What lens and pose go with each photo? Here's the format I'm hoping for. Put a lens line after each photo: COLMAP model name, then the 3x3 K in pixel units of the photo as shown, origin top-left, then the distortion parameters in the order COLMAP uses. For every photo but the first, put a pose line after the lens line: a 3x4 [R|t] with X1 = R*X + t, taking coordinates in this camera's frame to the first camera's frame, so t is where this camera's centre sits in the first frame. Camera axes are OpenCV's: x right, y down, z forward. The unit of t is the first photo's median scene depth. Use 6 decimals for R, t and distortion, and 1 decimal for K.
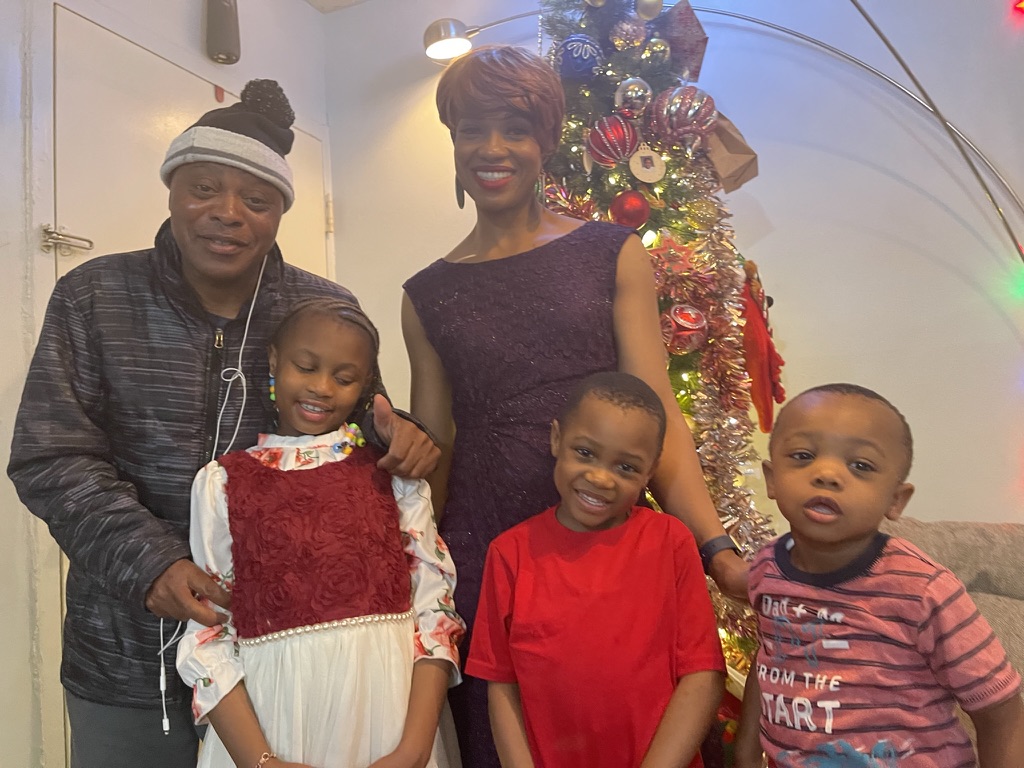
lens RADIAL K [[773.5, 0, 516.3], [0, 773.5, 392.2], [0, 0, 1]] dist [0.149128, 0.007811]
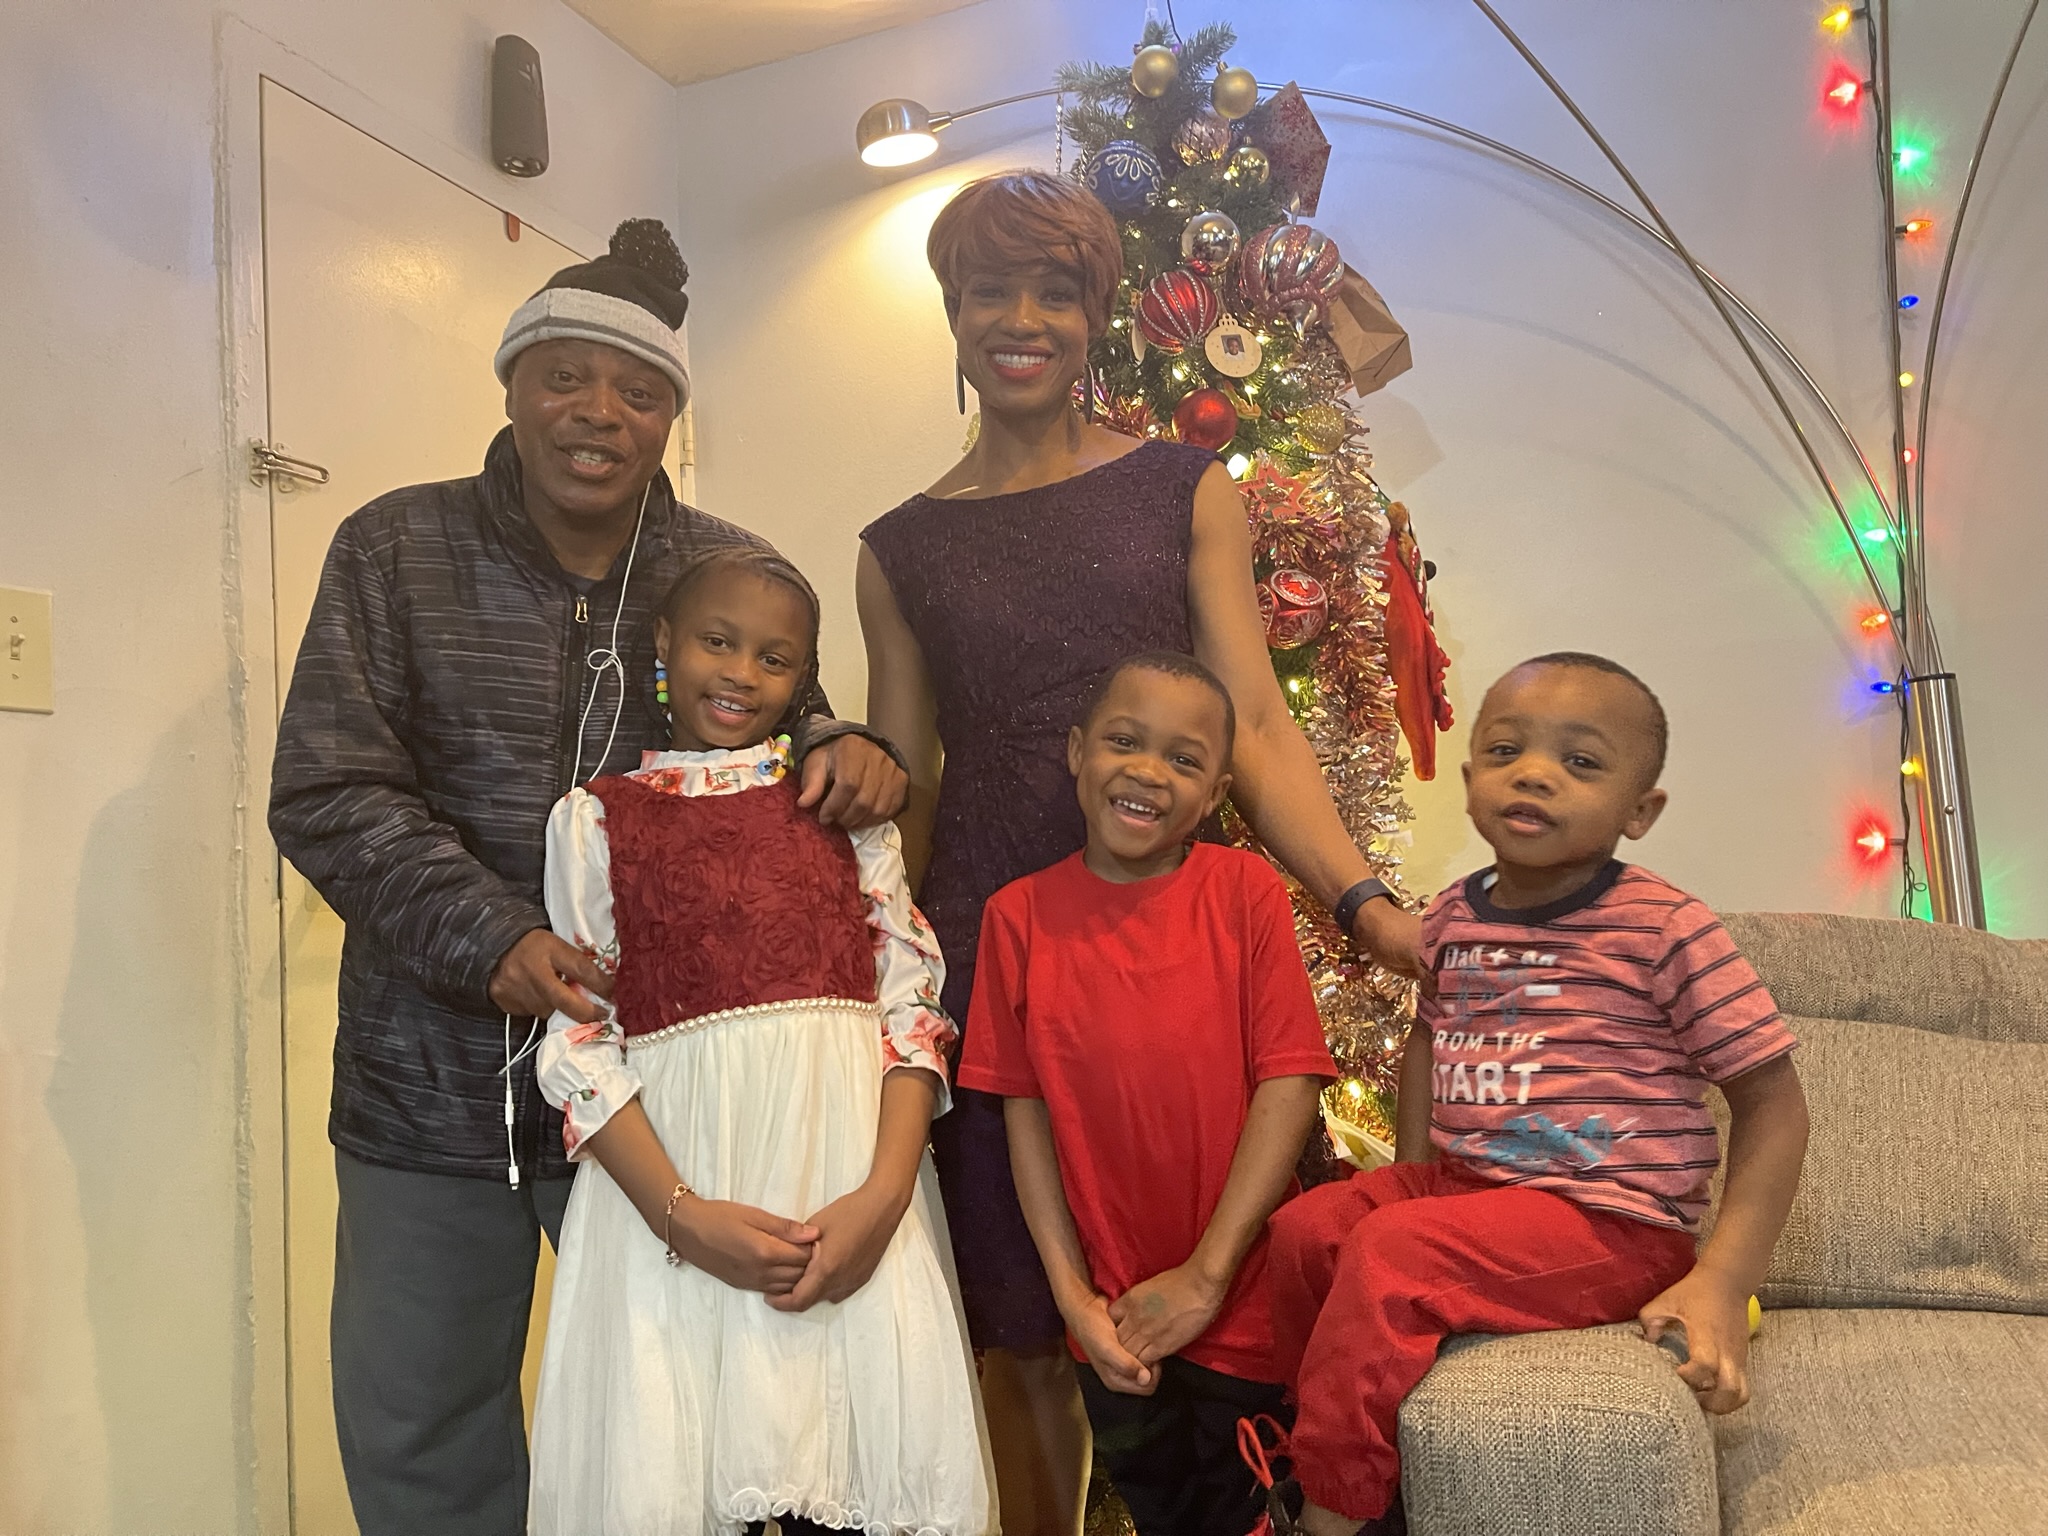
lens RADIAL K [[1546.9, 0, 1019.4], [0, 1546.9, 764.3], [0, 0, 1]] dist [0.149128, 0.007811]
pose [[0.999889, 0.000427, 0.014888, -0.028790], [-0.000107, 0.999769, -0.021477, 0.089567], [-0.014894, 0.021473, 0.999658, -0.311591]]
